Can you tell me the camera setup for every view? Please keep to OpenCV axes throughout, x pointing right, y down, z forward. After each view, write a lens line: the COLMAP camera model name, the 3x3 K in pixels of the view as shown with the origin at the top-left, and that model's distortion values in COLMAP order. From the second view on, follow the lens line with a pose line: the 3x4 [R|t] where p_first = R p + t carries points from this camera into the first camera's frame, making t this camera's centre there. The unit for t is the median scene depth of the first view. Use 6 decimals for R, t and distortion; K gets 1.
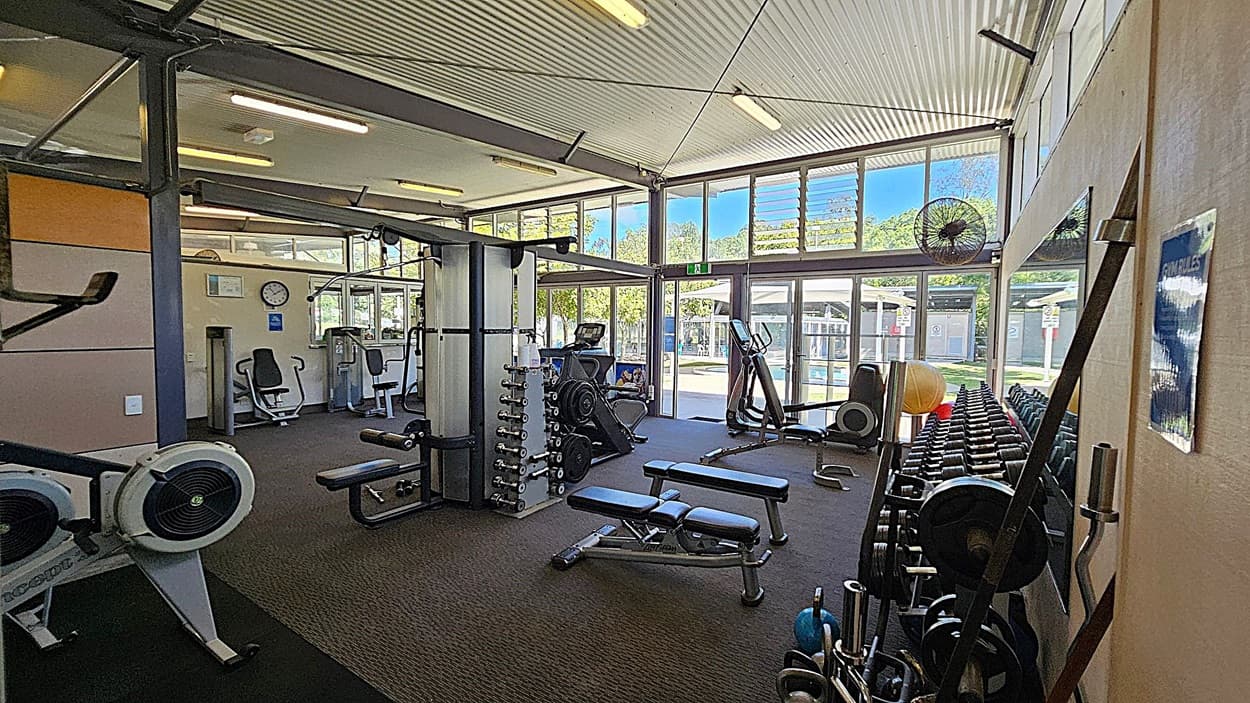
lens RADIAL K [[517.0, 0, 624.4], [0, 517.0, 349.4], [0, 0, 1]] dist [-0.006503, 0.000147]
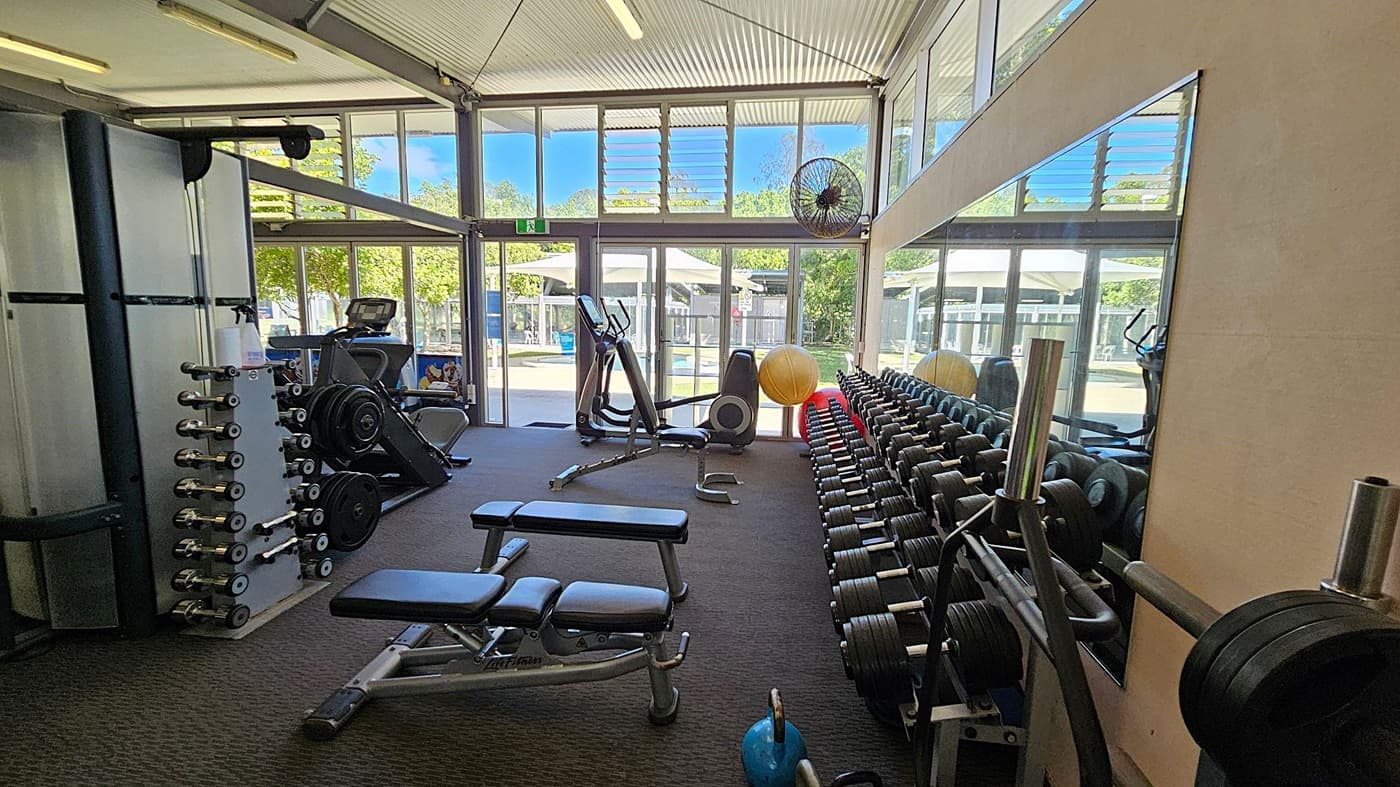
lens RADIAL K [[579.0, 0, 699.6], [0, 579.0, 389.7], [0, 0, 1]] dist [-0.006503, 0.000147]
pose [[0.905847, -0.047986, 0.420877, -0.000726], [0.009665, 0.995646, 0.092715, 0.004299], [-0.423494, -0.079917, 0.902367, 0.162293]]
